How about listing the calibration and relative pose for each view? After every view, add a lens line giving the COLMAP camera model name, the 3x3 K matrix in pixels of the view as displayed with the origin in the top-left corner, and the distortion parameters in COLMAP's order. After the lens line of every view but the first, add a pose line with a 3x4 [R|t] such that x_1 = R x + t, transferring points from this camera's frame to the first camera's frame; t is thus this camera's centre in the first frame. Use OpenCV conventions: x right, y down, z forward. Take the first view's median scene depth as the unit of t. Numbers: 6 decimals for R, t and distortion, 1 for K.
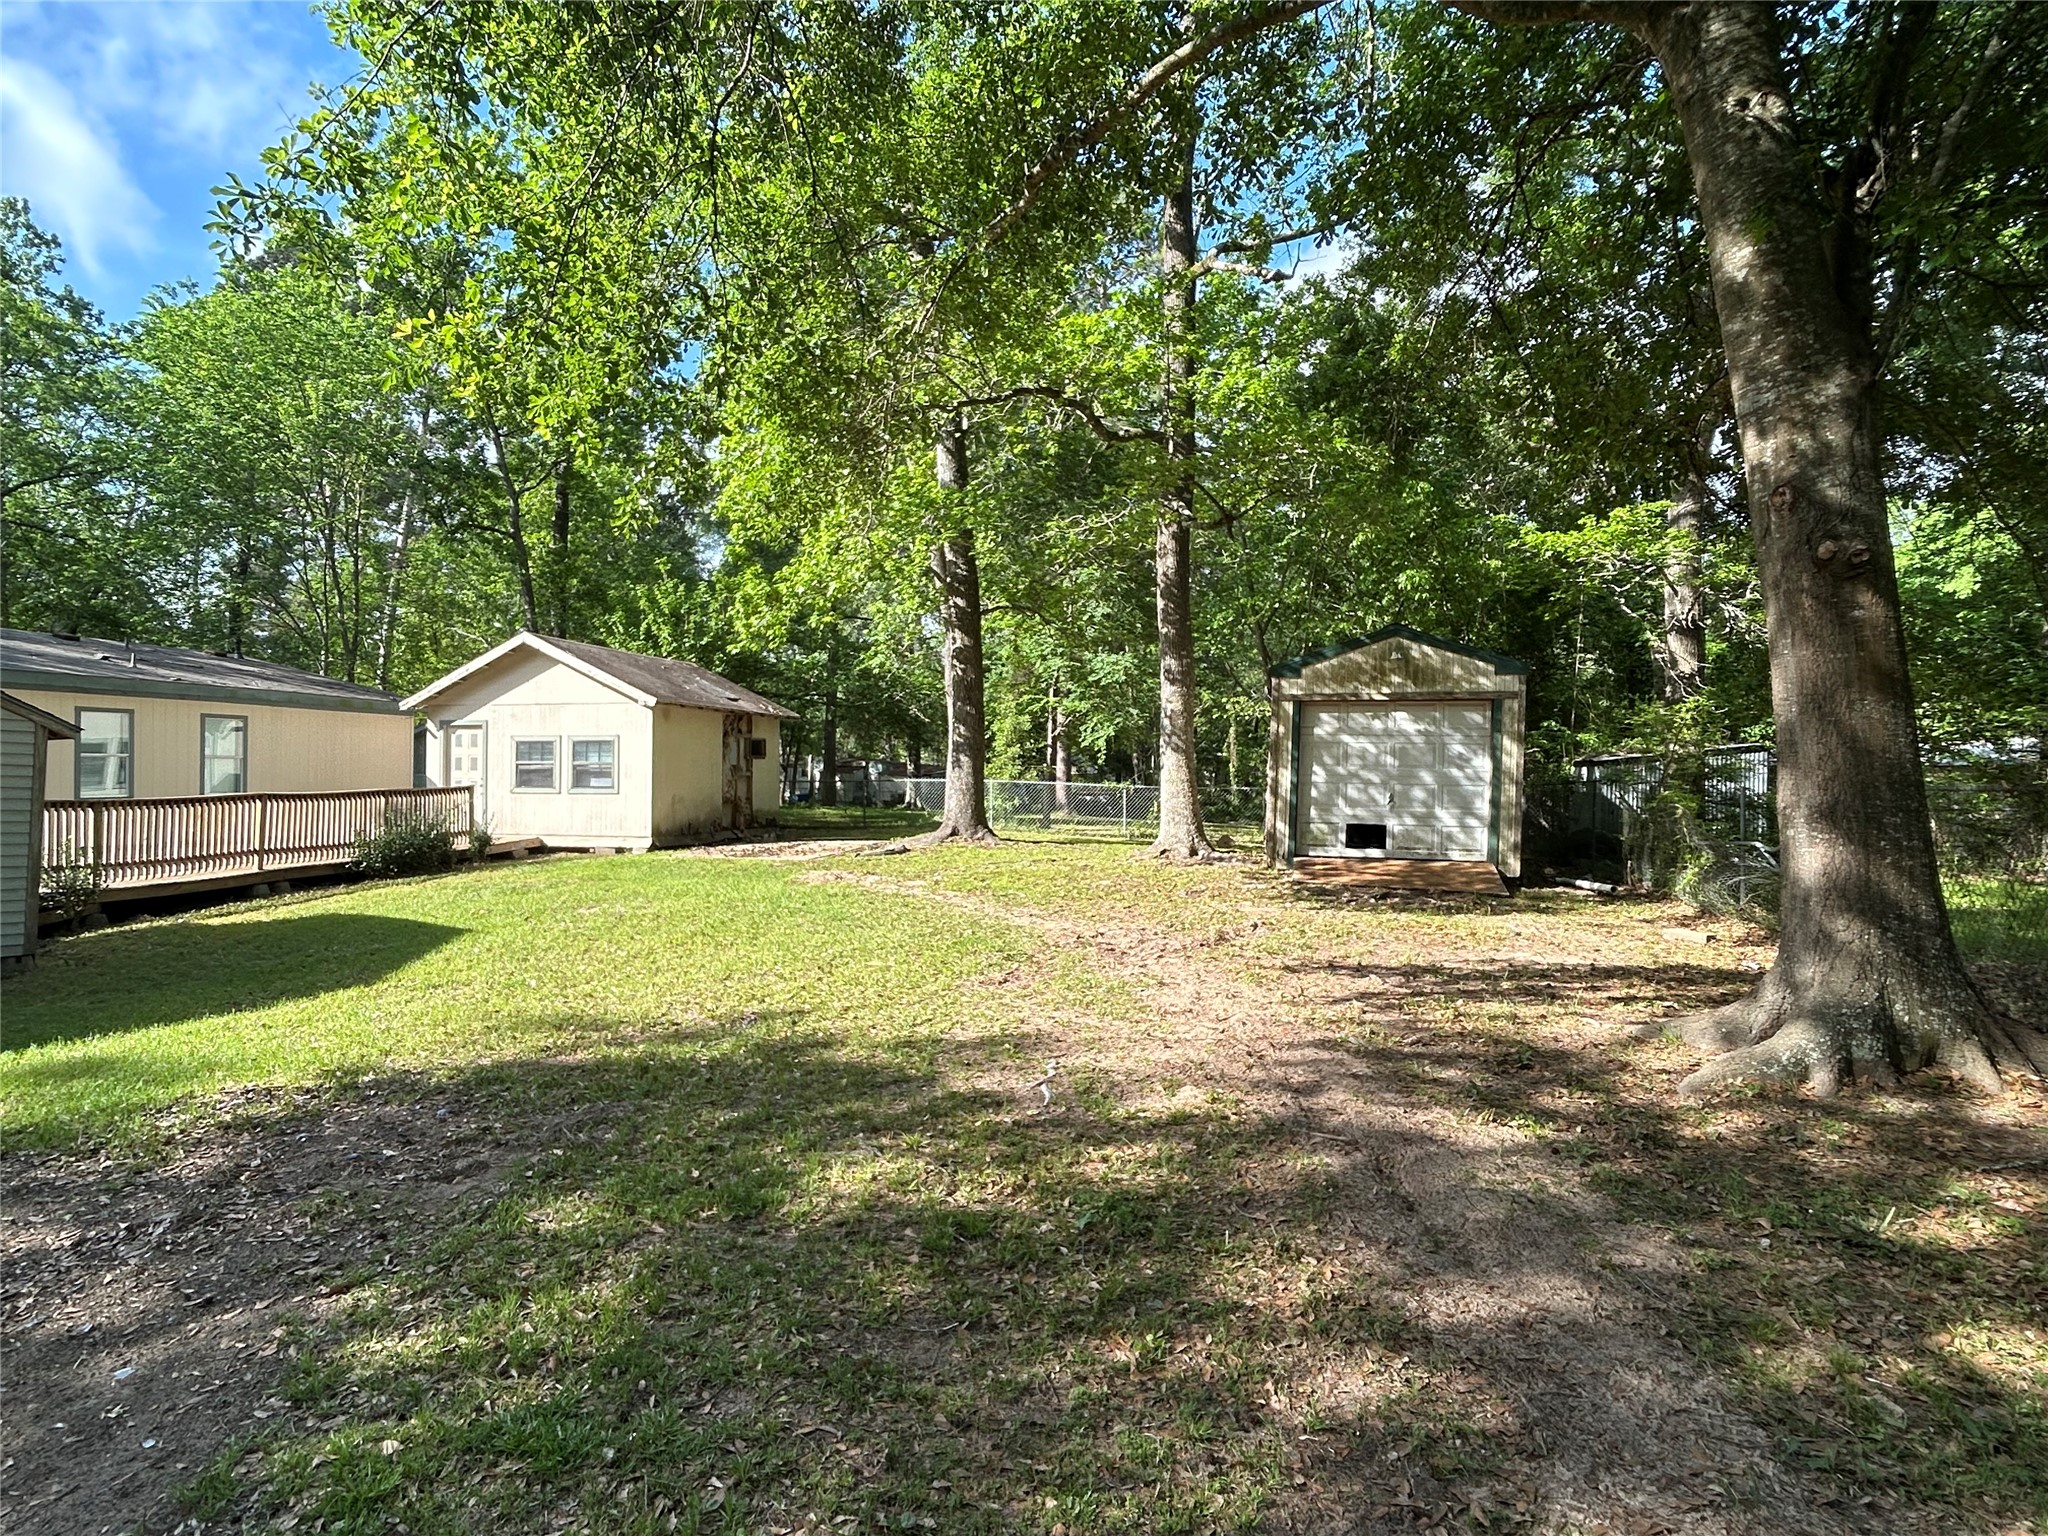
lens RADIAL K [[1073.1, 0, 996.3], [0, 1073.1, 772.0], [0, 0, 1]] dist [0.003582, 0.000272]
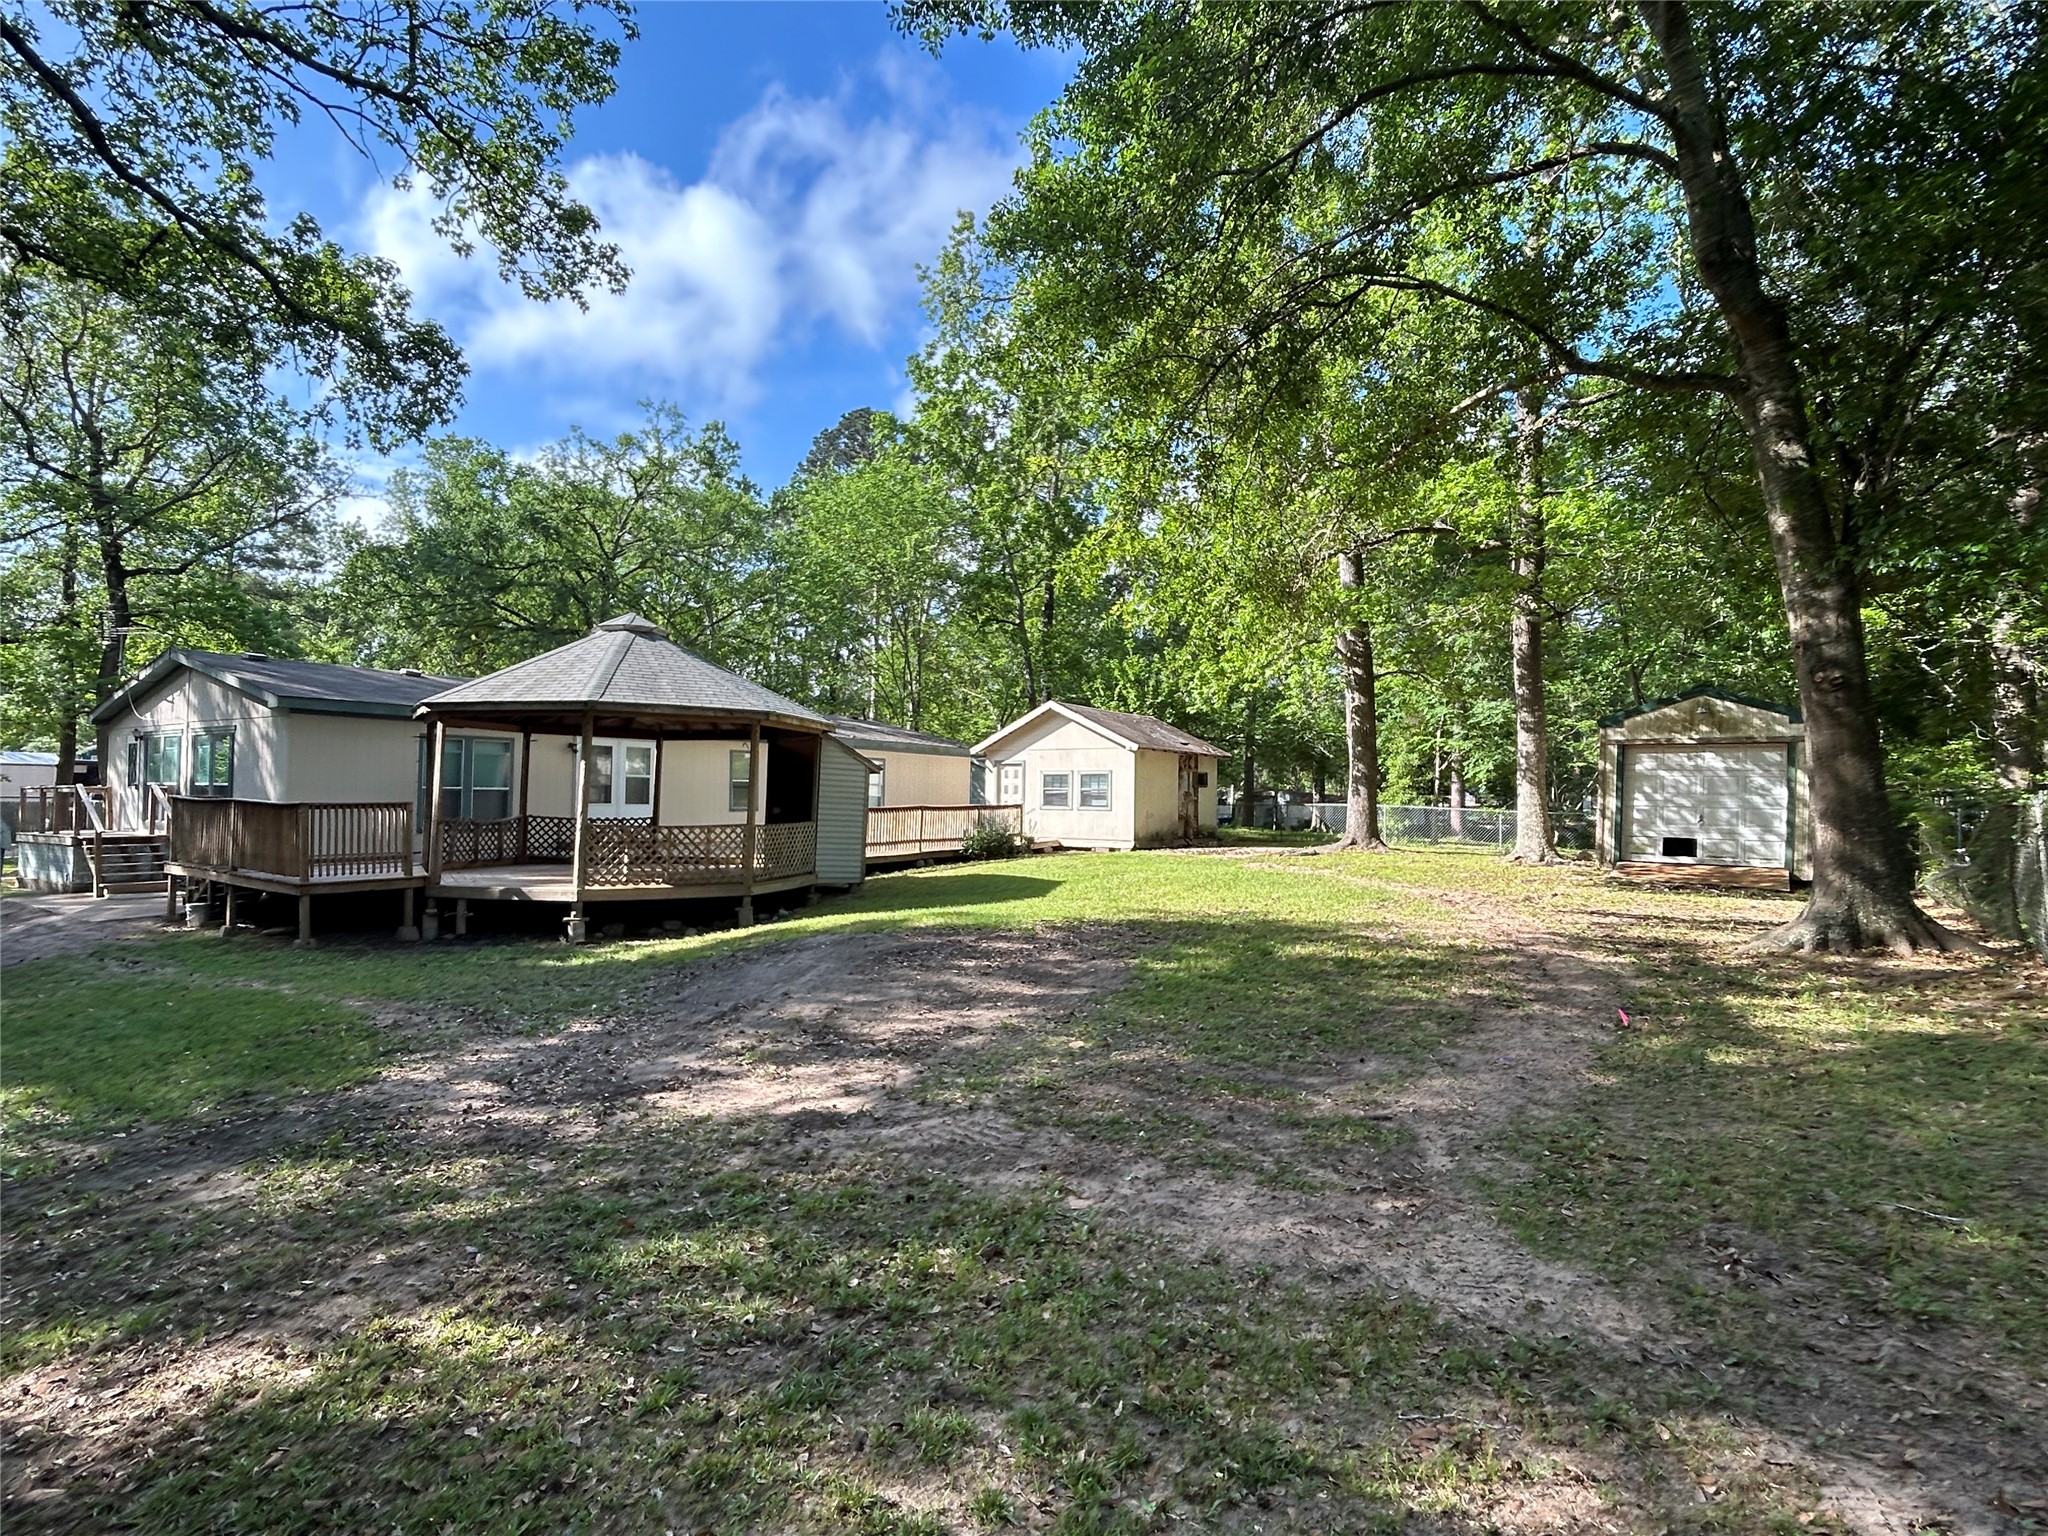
lens RADIAL K [[1020.8, 0, 1030.6], [0, 1020.8, 777.7], [0, 0, 1]] dist [-0.002235, 0.003507]
pose [[0.939499, 0.001087, -0.342550, 0.018745], [-0.009178, 0.999716, -0.022001, 0.007035], [0.342428, 0.023813, 0.939242, -0.338582]]
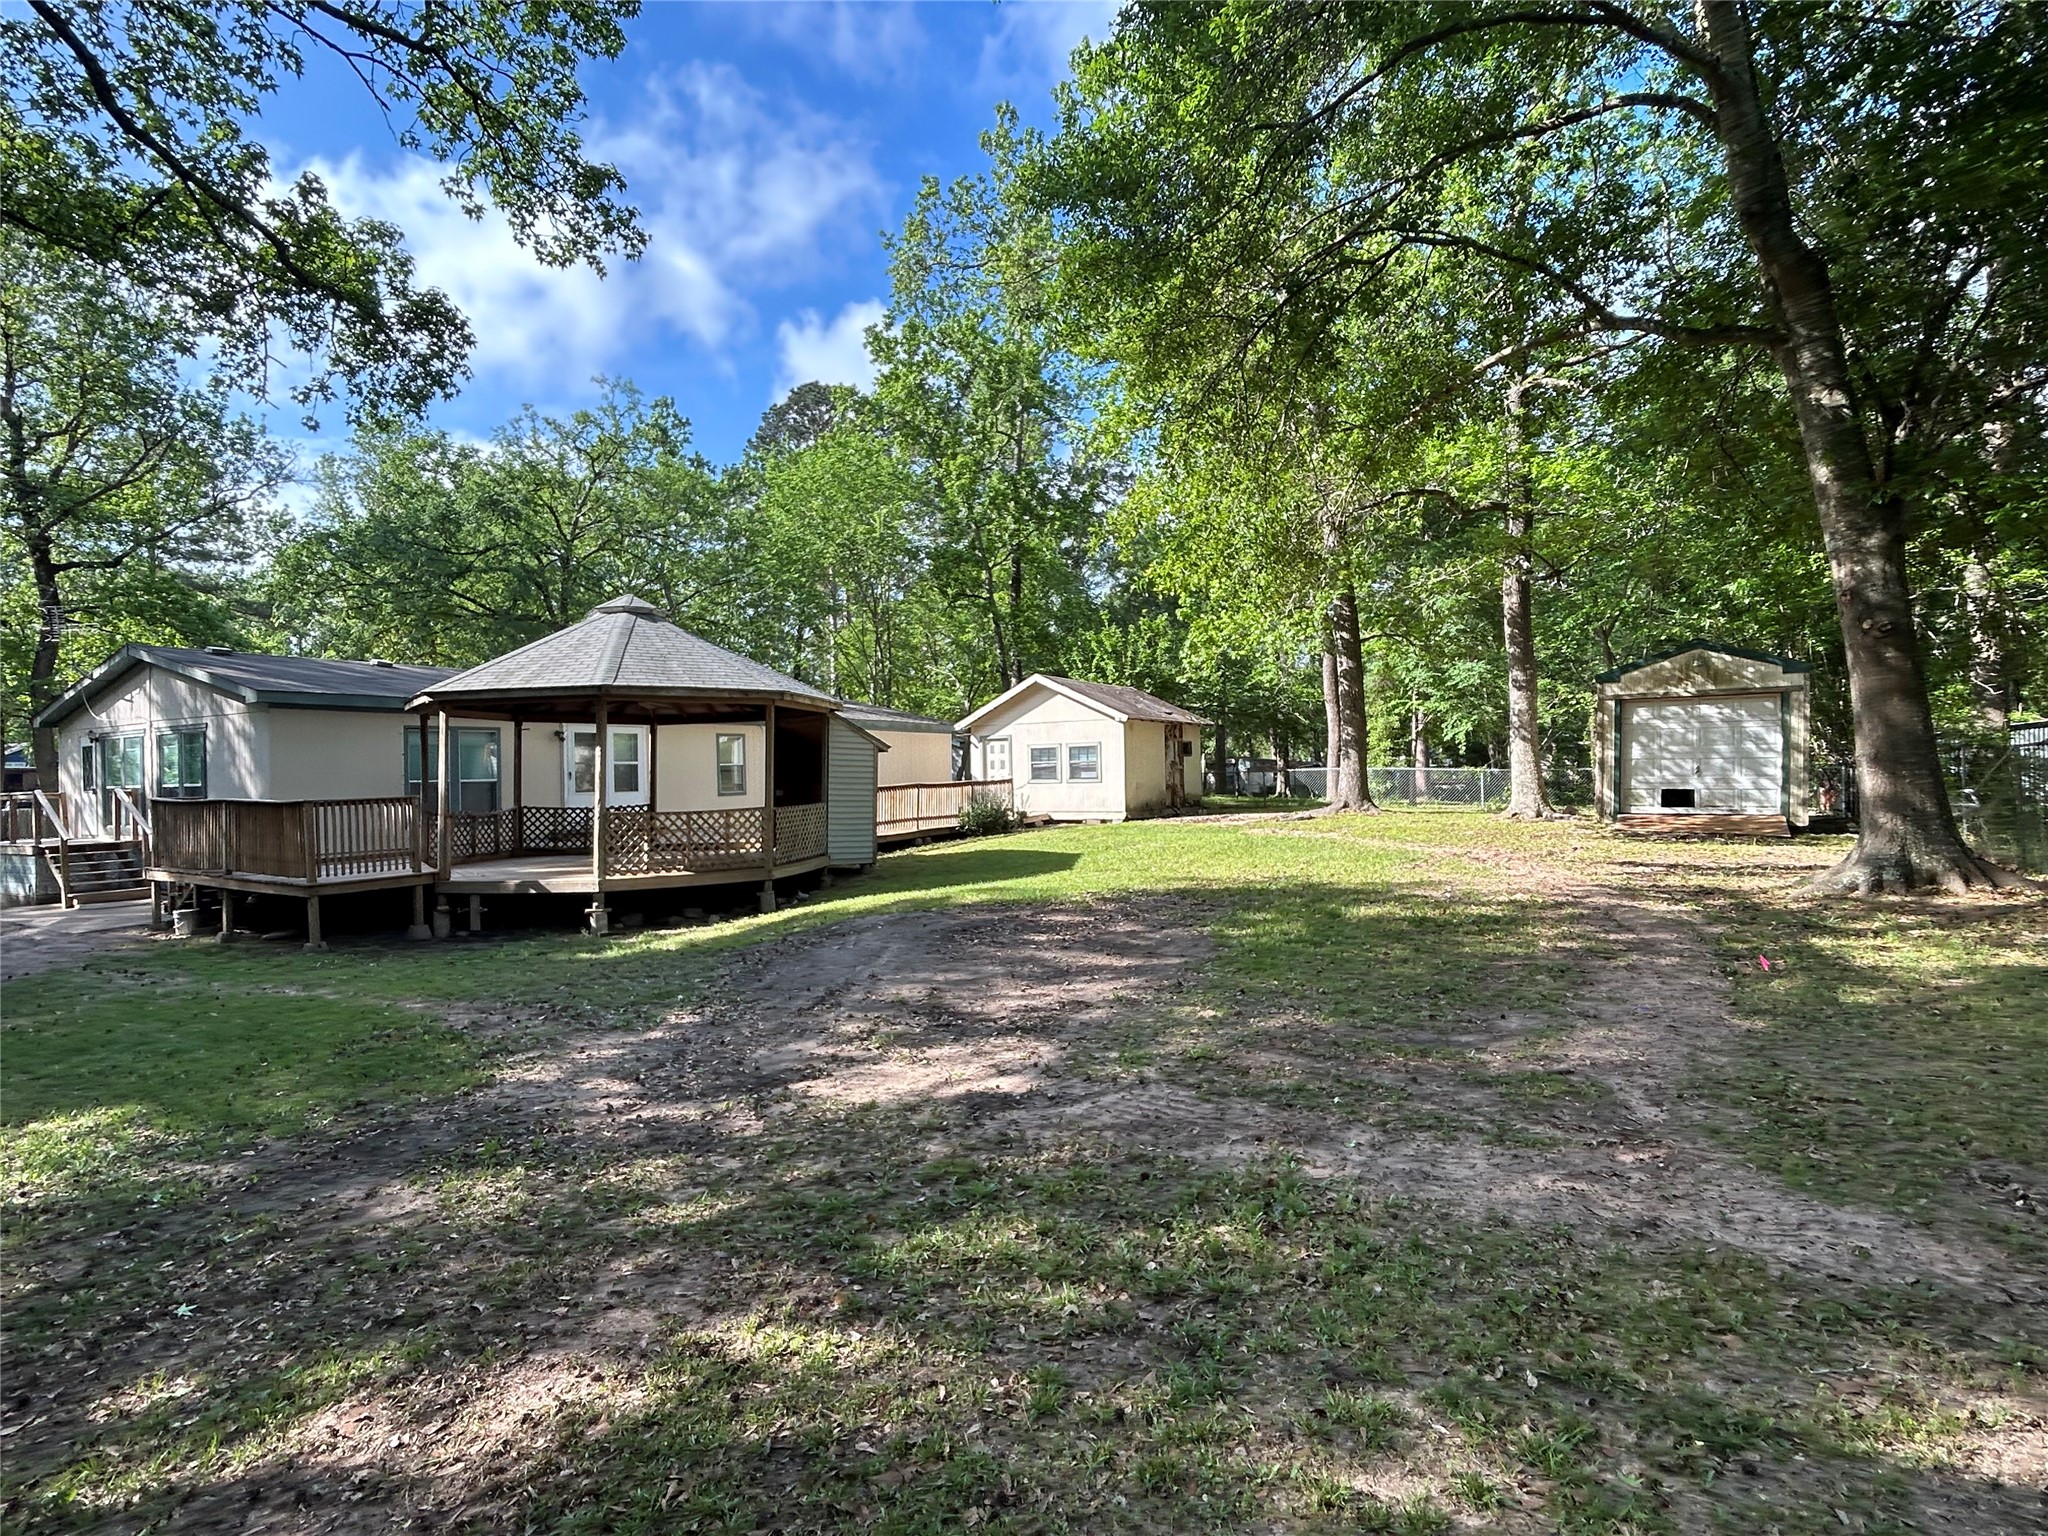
lens RADIAL K [[1020.8, 0, 1022.2], [0, 1020.8, 773.1], [0, 0, 1]] dist [-0.002235, 0.003507]
pose [[0.954165, -0.023986, -0.298318, -0.043552], [0.024316, 0.999701, -0.002605, 0.008825], [0.298292, -0.004768, 0.954463, -0.350326]]
